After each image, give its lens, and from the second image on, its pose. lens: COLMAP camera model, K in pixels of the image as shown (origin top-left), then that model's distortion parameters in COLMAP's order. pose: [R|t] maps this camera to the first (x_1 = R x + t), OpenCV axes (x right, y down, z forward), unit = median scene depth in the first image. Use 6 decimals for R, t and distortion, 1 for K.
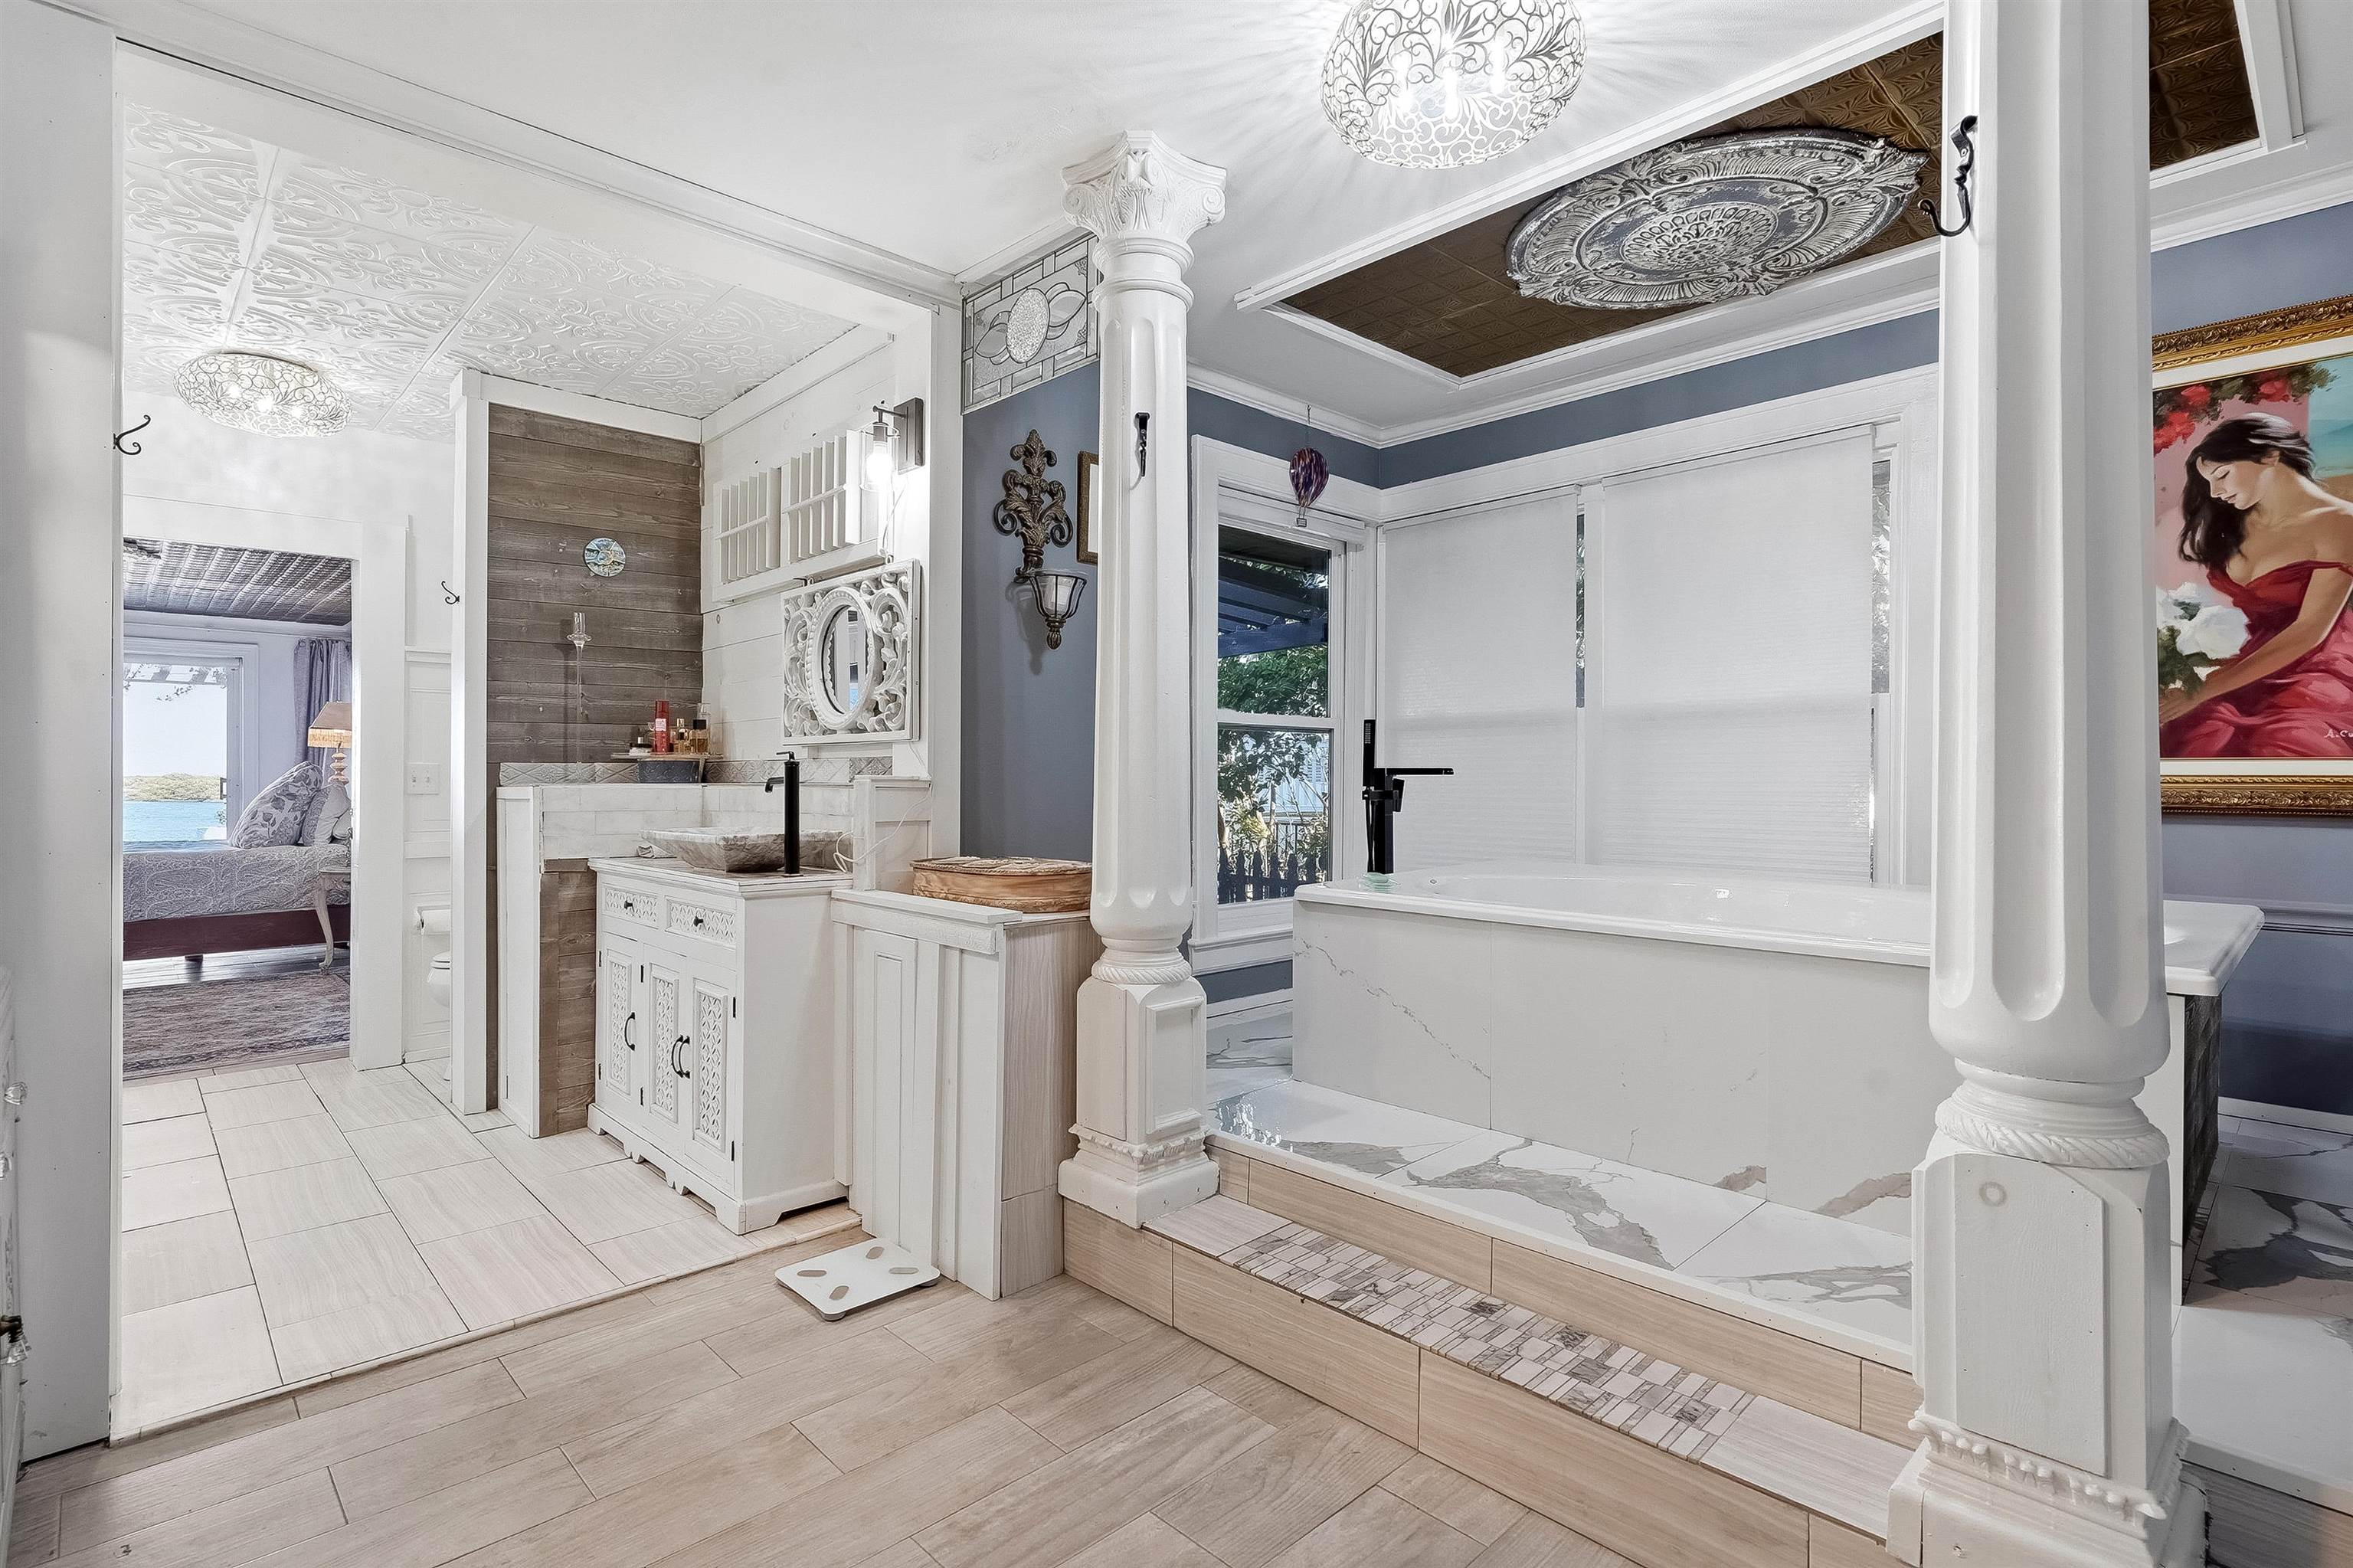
lens RADIAL K [[1139.1, 0, 1176.5], [0, 1139.1, 784.0], [0, 0, 1]] dist [-0.001283, -0.000126]
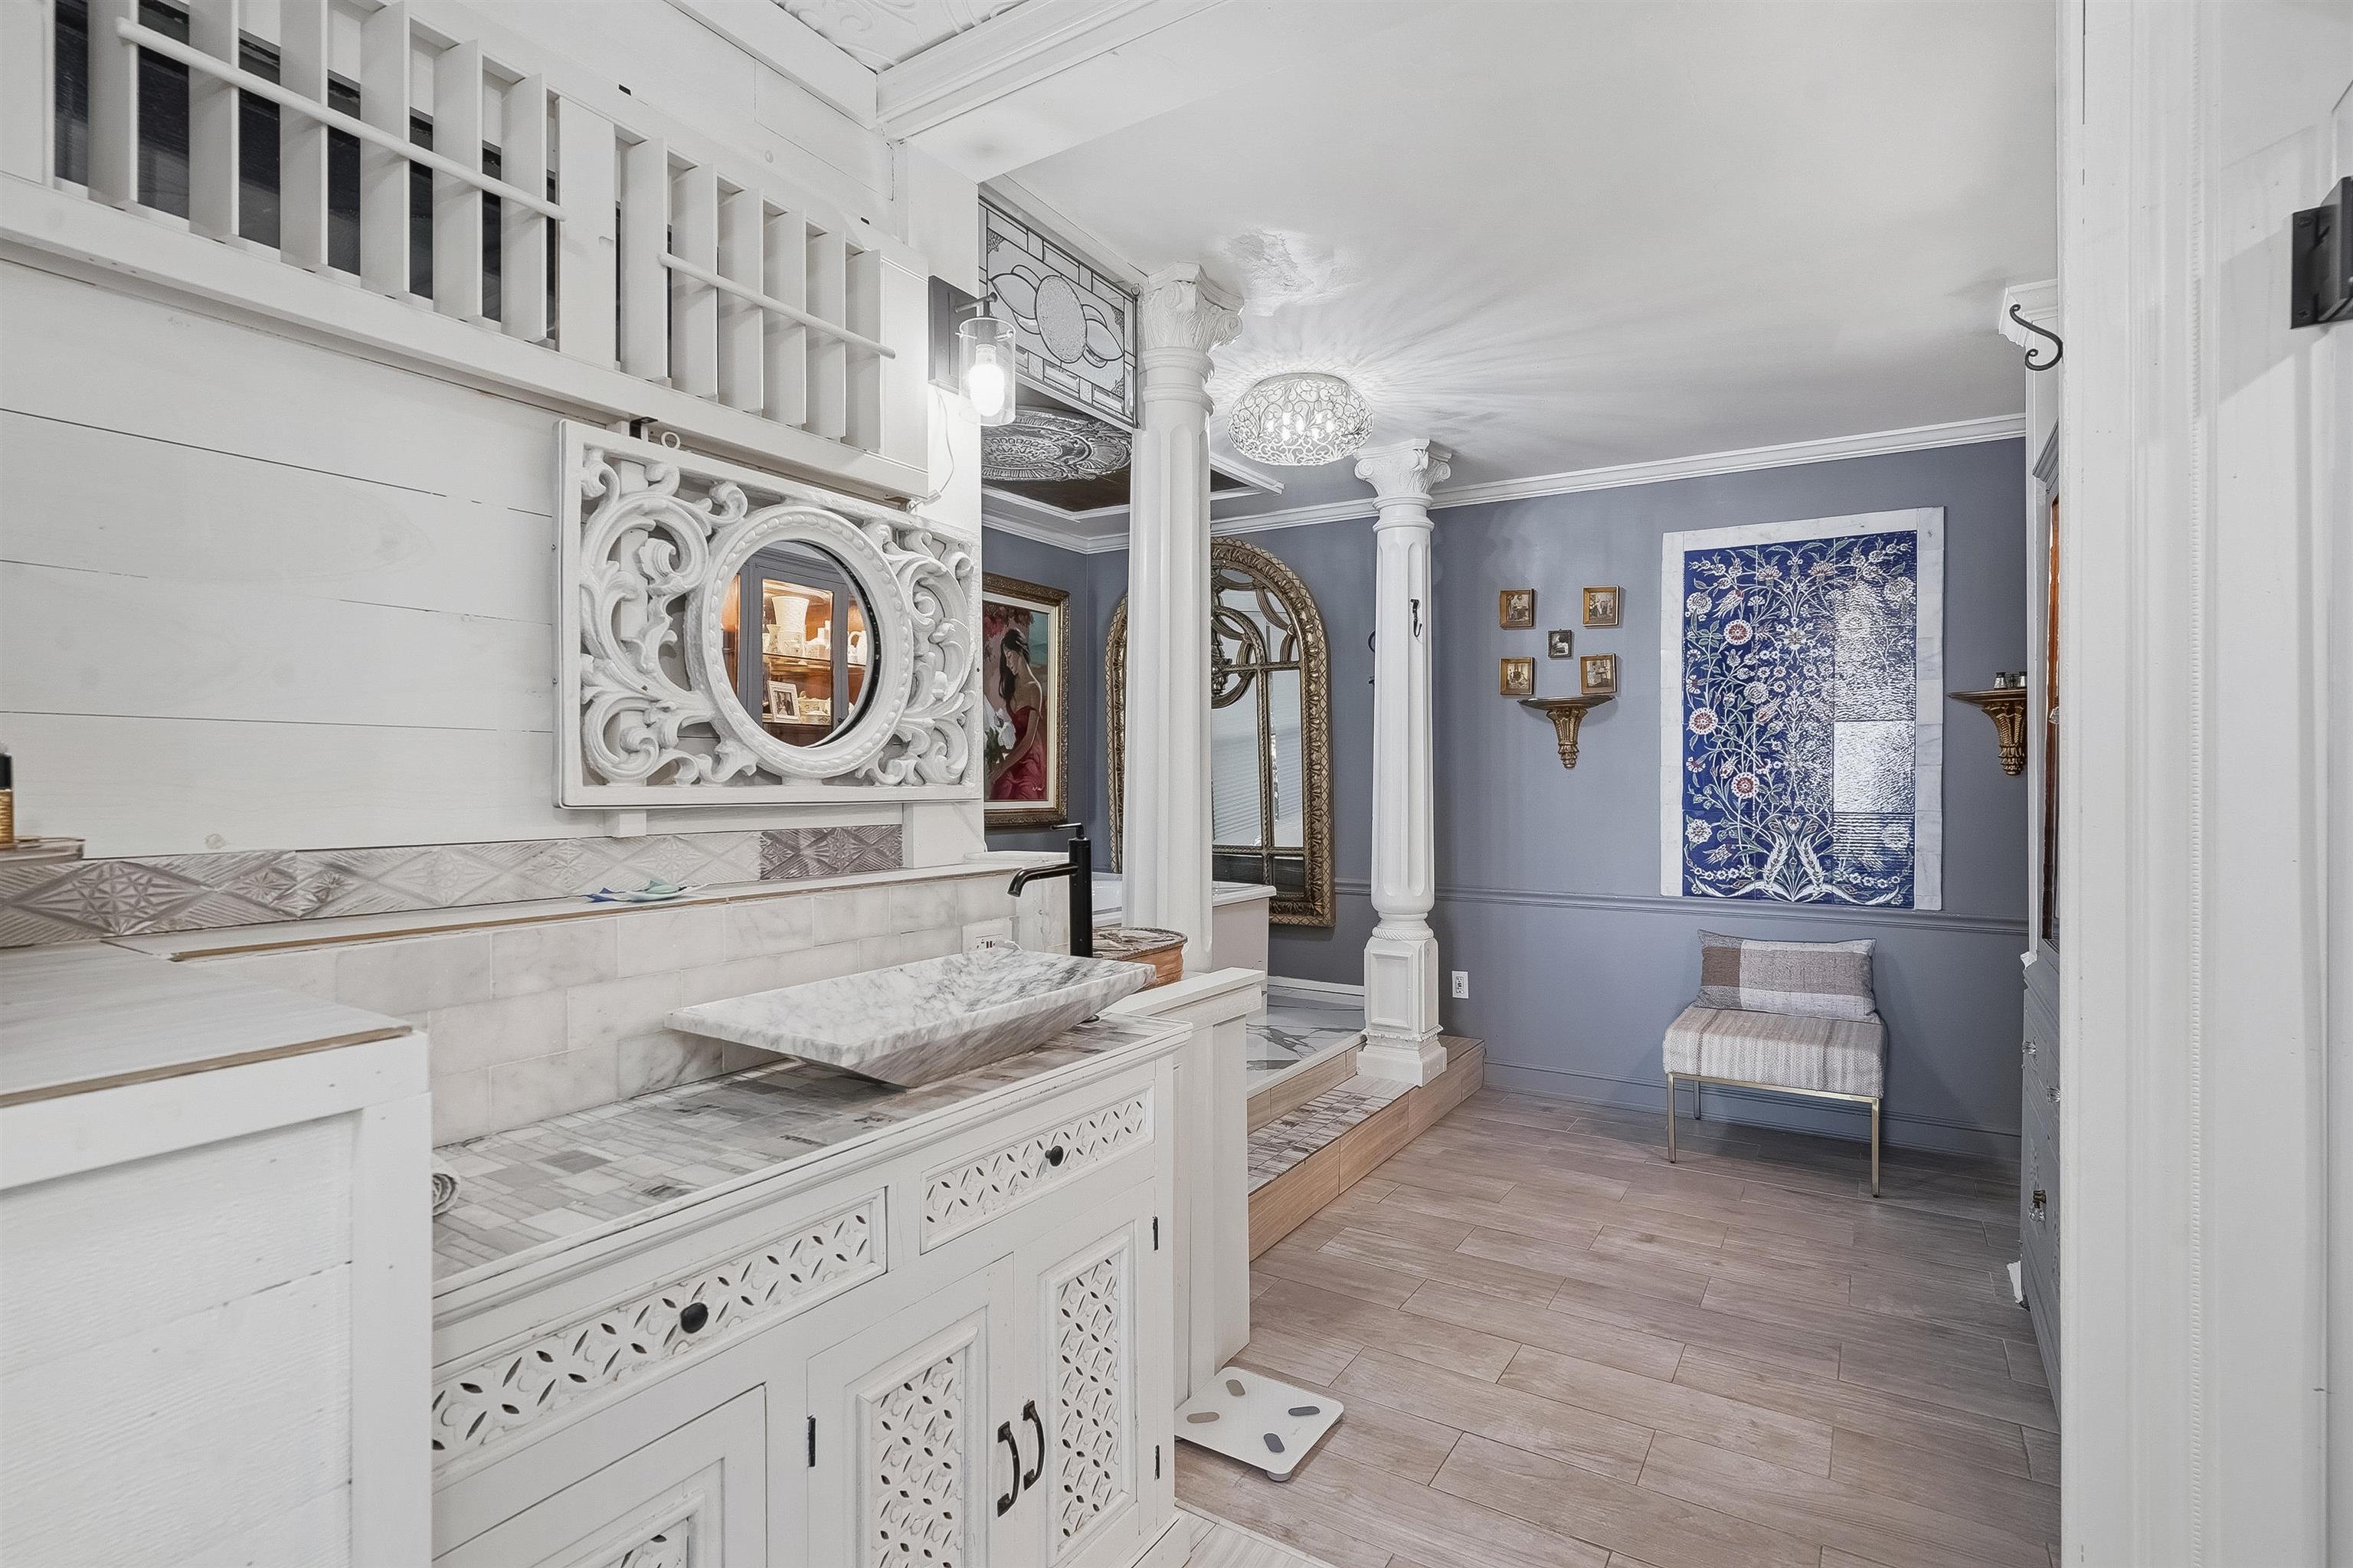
lens RADIAL K [[1139.1, 0, 1176.5], [0, 1139.1, 784.0], [0, 0, 1]] dist [-0.001283, -0.000126]
pose [[-0.248529, -0.003278, 0.968619, -1.311141], [0.003401, 0.999985, 0.004257, -0.072067], [-0.968618, 0.004352, -0.248515, 1.501442]]
